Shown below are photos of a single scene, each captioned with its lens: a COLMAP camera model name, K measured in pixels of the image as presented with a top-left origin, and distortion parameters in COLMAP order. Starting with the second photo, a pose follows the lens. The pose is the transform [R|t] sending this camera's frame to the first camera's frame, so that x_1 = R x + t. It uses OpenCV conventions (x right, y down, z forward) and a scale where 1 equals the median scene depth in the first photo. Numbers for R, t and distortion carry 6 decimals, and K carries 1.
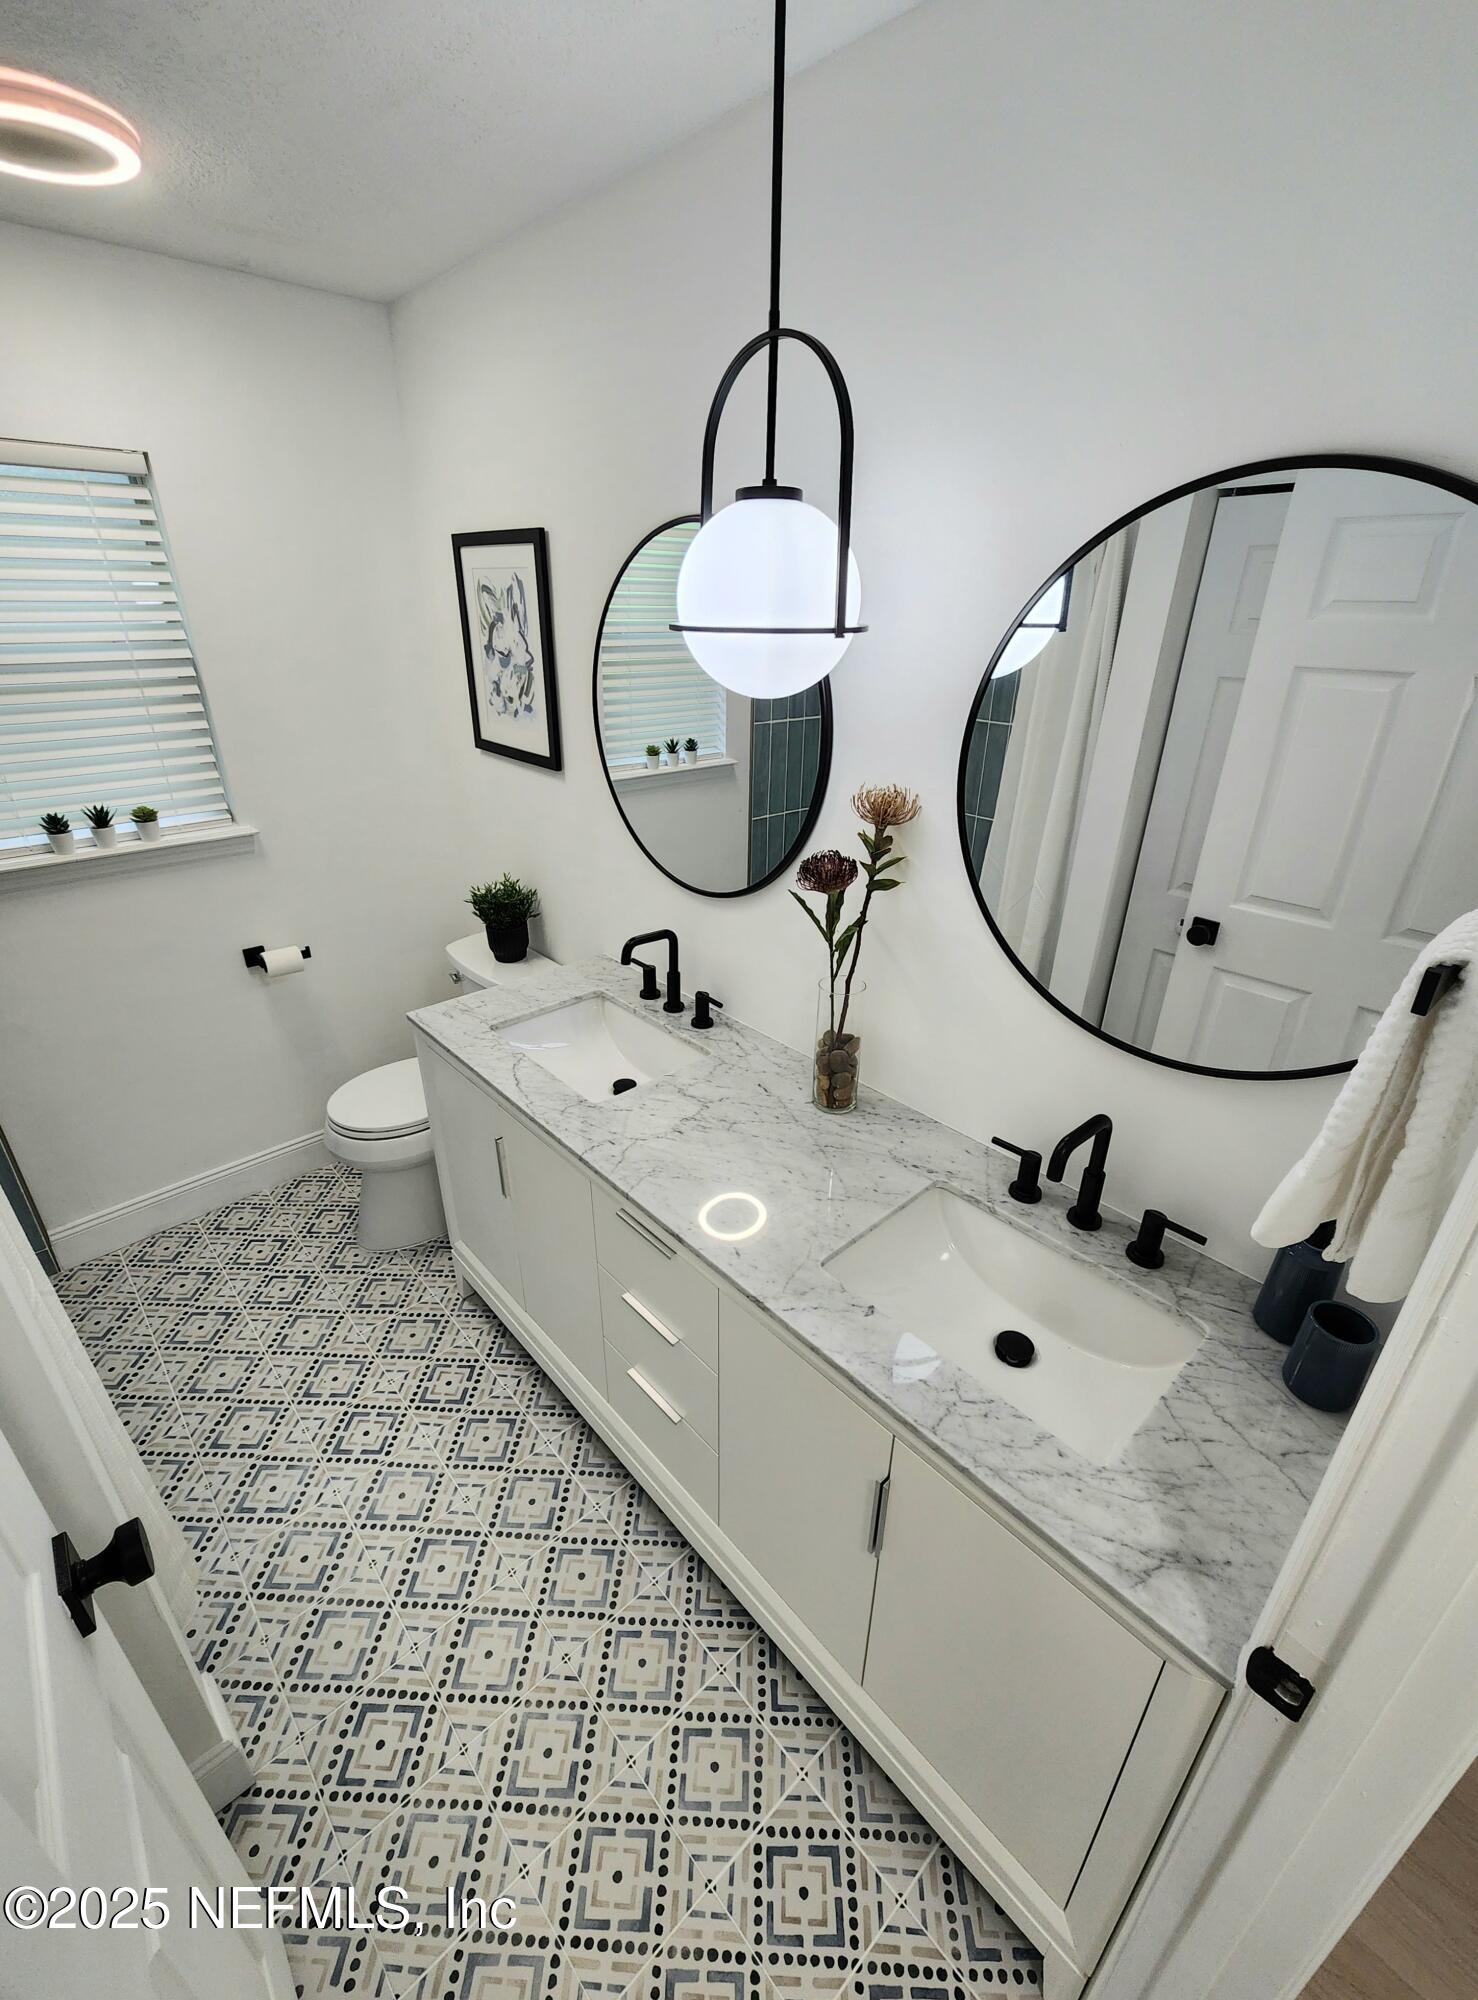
lens RADIAL K [[883.3, 0, 739.0], [0, 883.3, 1000.0], [0, 0, 1]] dist [-0.001843, -0.000440]
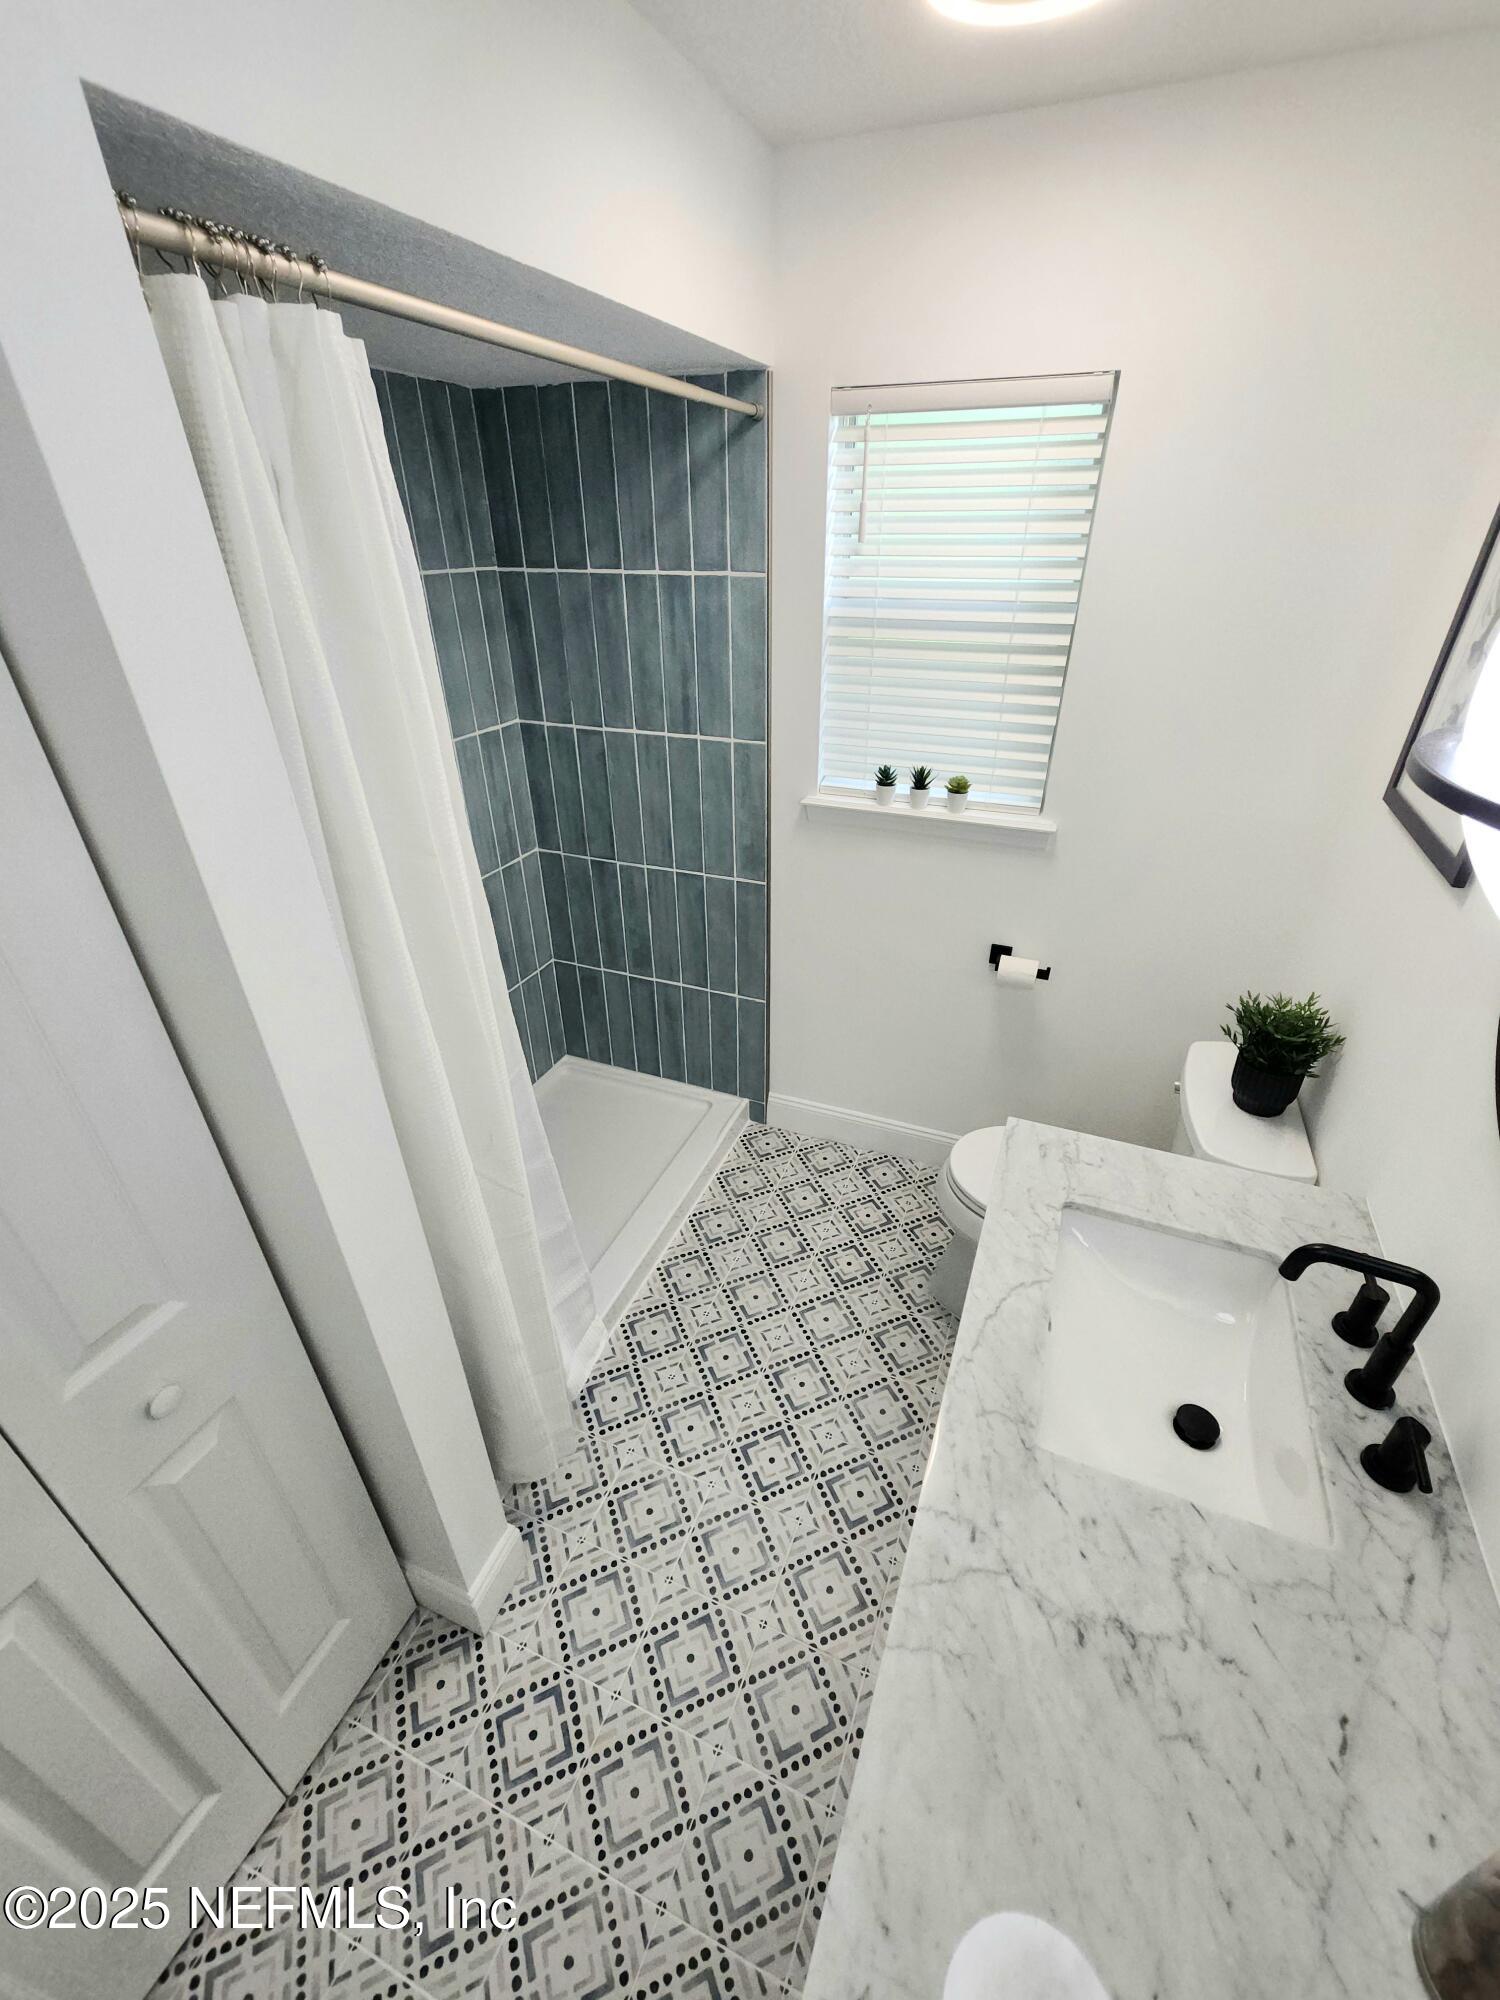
lens RADIAL K [[822.4, 0, 750.0], [0, 822.4, 1000.0], [0, 0, 1]] dist [-0.000331, -0.000389]
pose [[0.420546, 0.444209, -0.791087, 0.049783], [-0.367956, 0.880520, 0.298820, -0.189176], [0.829307, 0.165417, 0.533749, 0.369467]]
